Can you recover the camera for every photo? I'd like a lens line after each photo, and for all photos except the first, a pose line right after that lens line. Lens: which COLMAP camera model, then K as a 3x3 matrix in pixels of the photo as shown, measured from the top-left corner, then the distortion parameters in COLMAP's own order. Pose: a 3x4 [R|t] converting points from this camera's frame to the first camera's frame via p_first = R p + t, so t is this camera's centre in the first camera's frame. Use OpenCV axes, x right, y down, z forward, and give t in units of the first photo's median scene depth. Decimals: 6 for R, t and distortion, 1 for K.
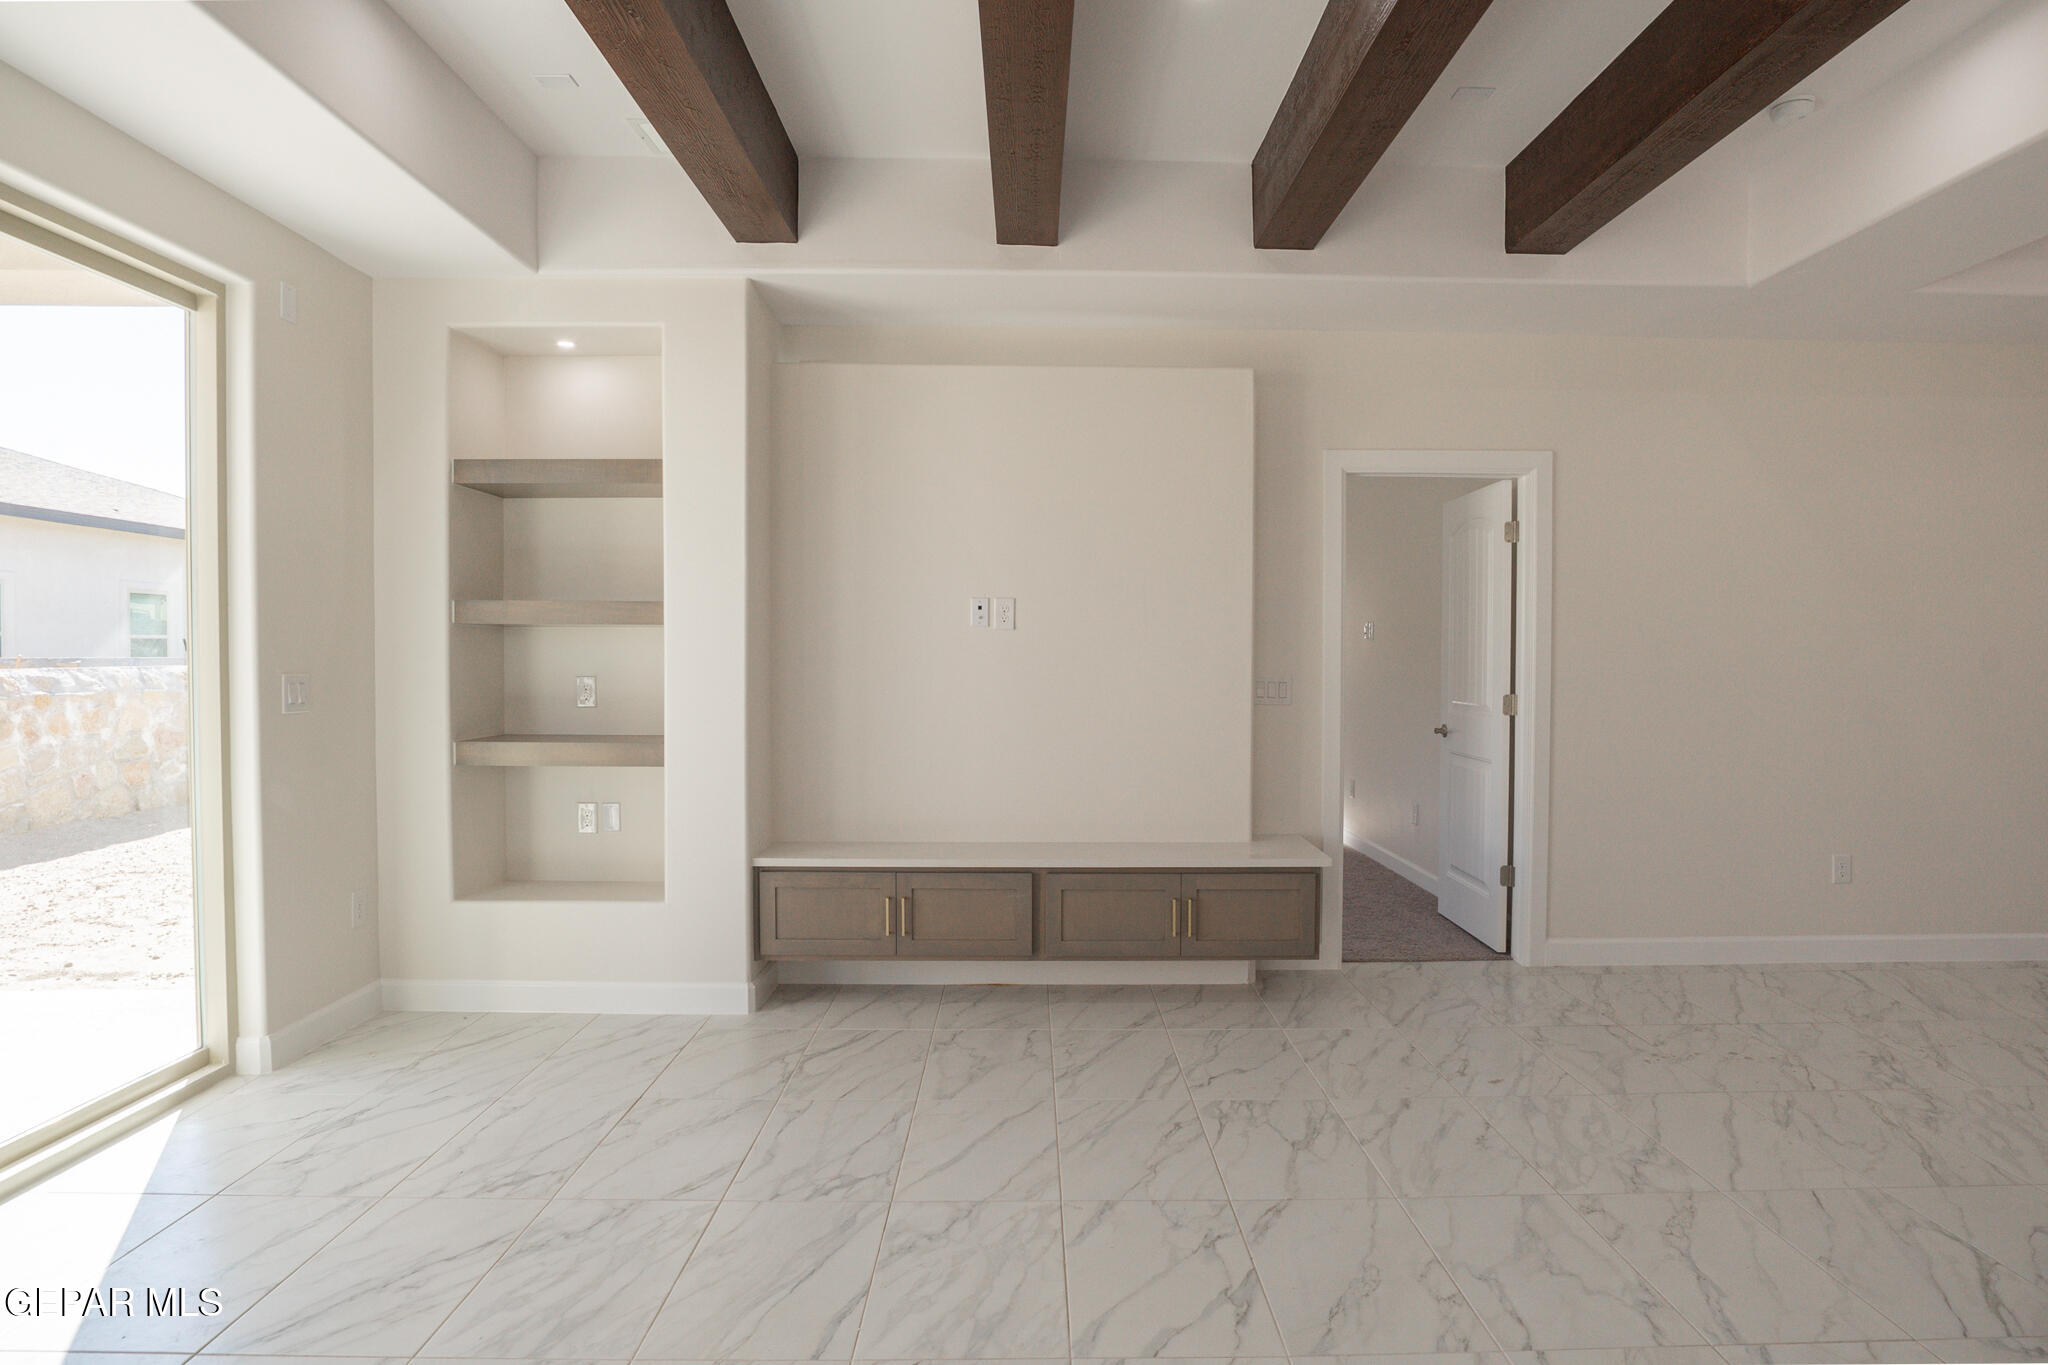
lens RADIAL K [[1104.3, 0, 1052.4], [0, 1104.3, 676.1], [0, 0, 1]] dist [-0.039556, 0.009754]
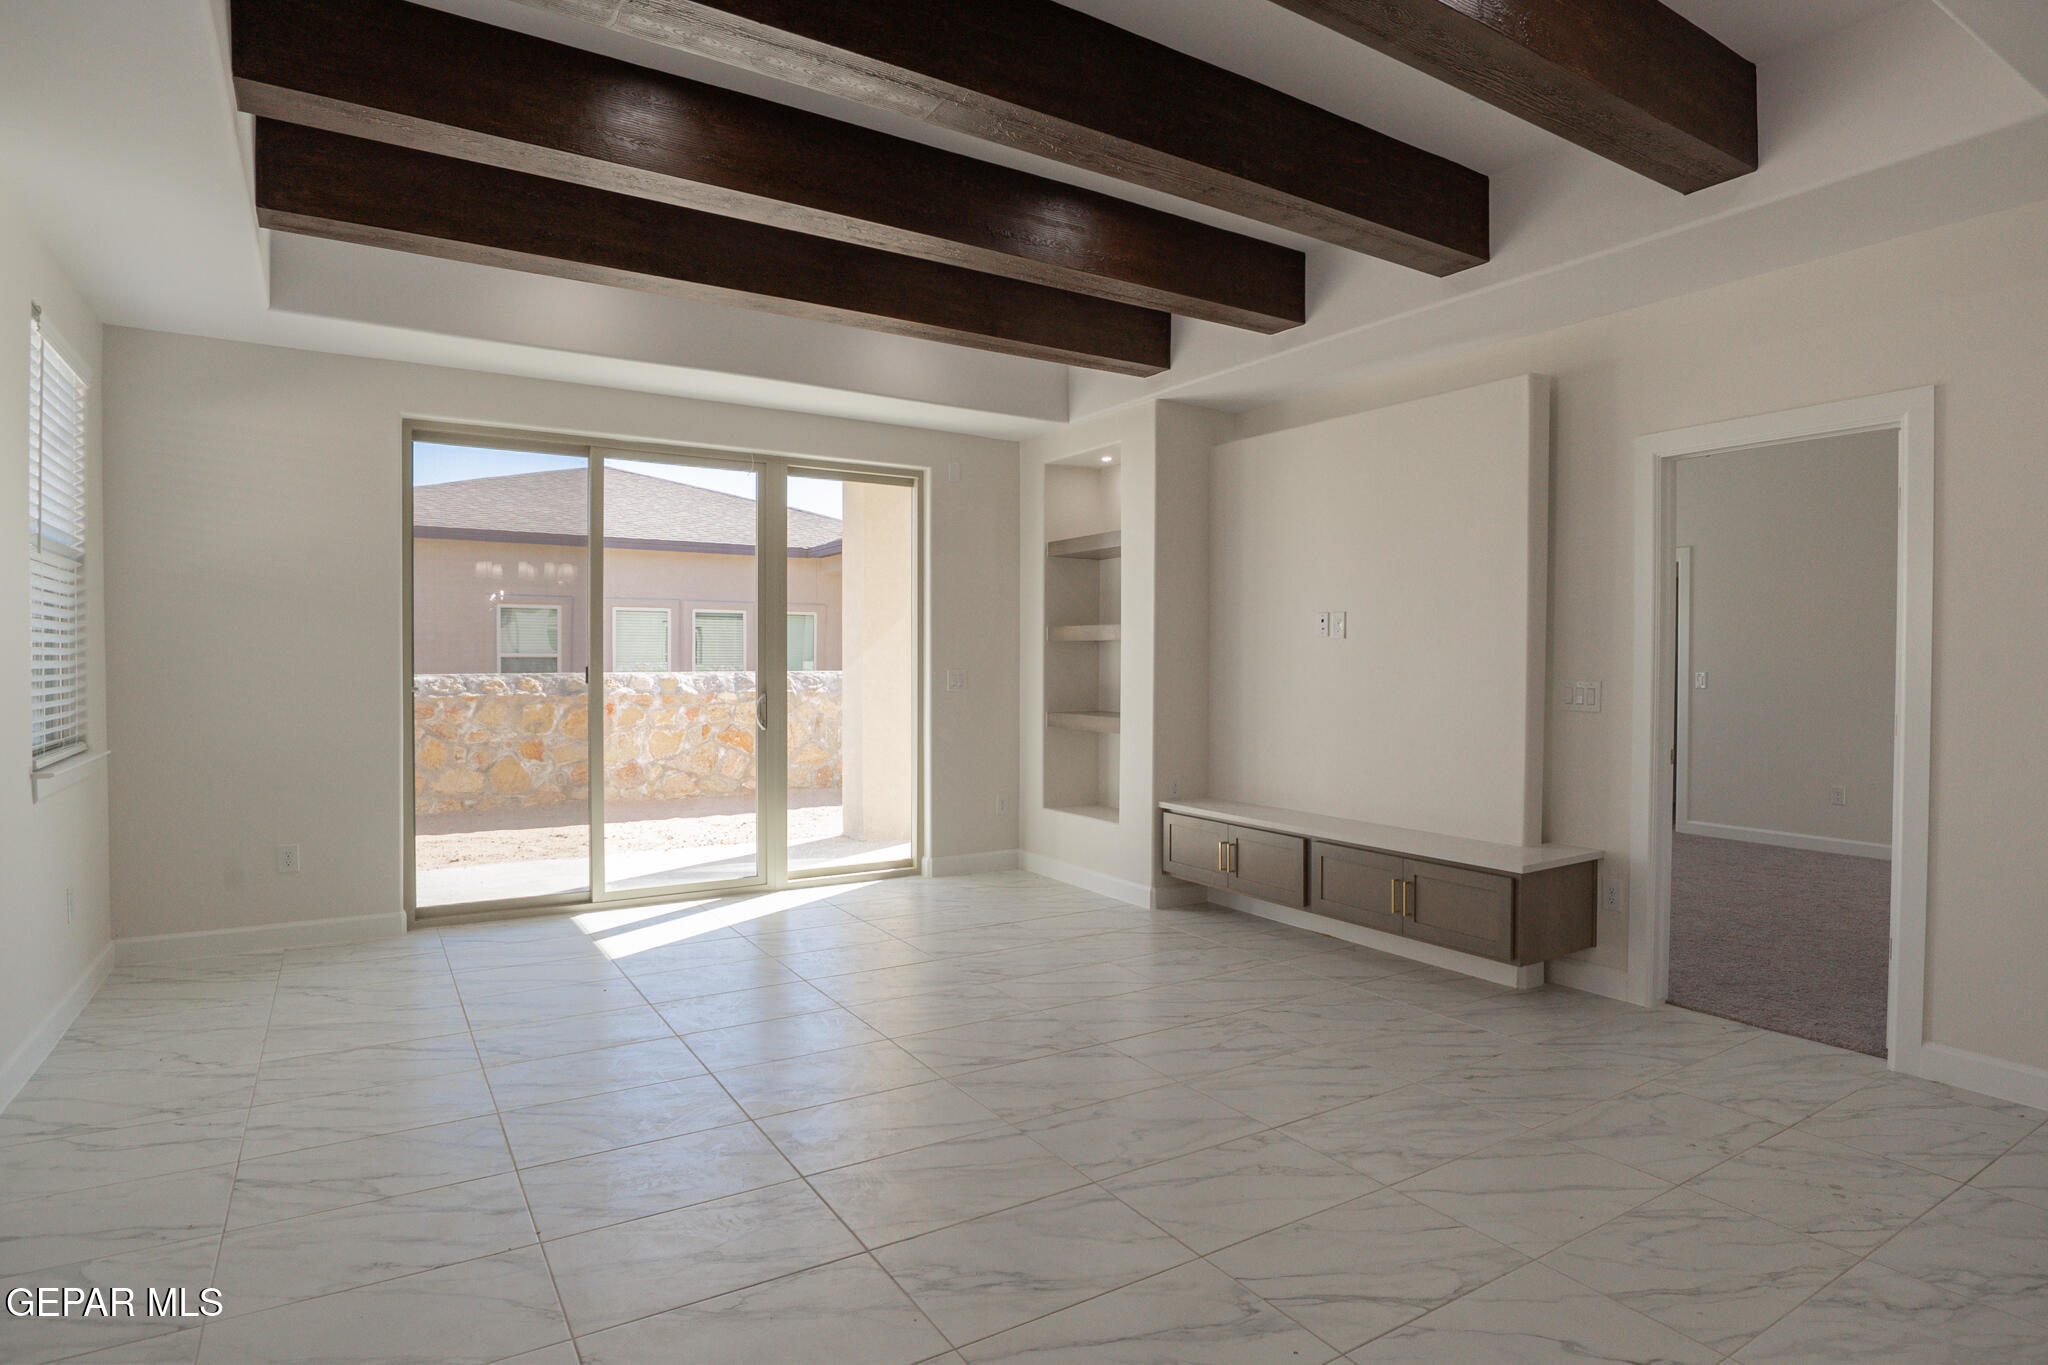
lens RADIAL K [[1104.3, 0, 1052.4], [0, 1104.3, 676.1], [0, 0, 1]] dist [-0.039556, 0.009754]
pose [[0.522335, 0.010482, -0.852676, 0.891836], [-0.016734, 0.999858, 0.002040, 0.001547], [0.852576, 0.013203, 0.522437, 0.130407]]
